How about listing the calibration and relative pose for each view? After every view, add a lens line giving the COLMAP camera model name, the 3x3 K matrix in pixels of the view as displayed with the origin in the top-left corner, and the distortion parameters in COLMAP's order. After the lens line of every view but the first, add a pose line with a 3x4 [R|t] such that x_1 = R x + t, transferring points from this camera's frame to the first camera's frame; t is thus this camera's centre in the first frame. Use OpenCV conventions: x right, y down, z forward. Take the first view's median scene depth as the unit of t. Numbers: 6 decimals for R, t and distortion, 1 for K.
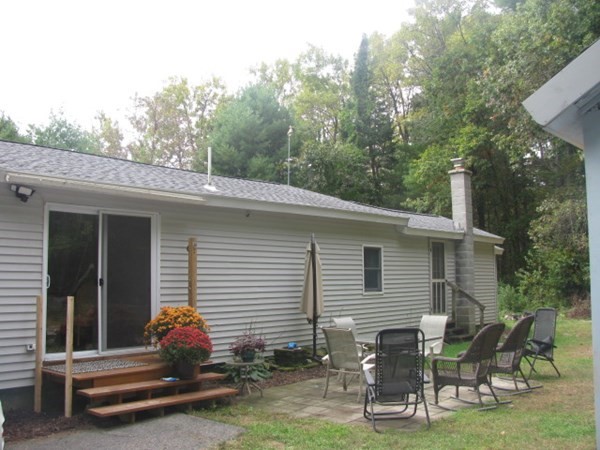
lens RADIAL K [[618.9, 0, 290.4], [0, 618.9, 224.7], [0, 0, 1]] dist [-0.218545, 0.255631]
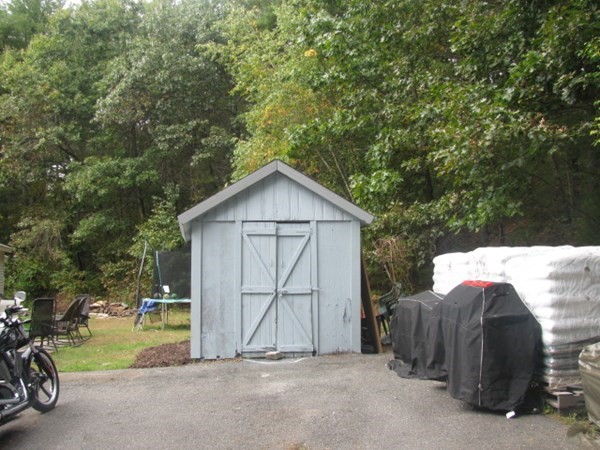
lens RADIAL K [[618.9, 0, 290.4], [0, 618.9, 224.7], [0, 0, 1]] dist [-0.218545, 0.255631]
pose [[0.627249, 0.076852, 0.775018, -0.169163], [-0.066200, 0.996779, -0.045264, -0.007185], [-0.776000, -0.022914, 0.630316, -0.162295]]
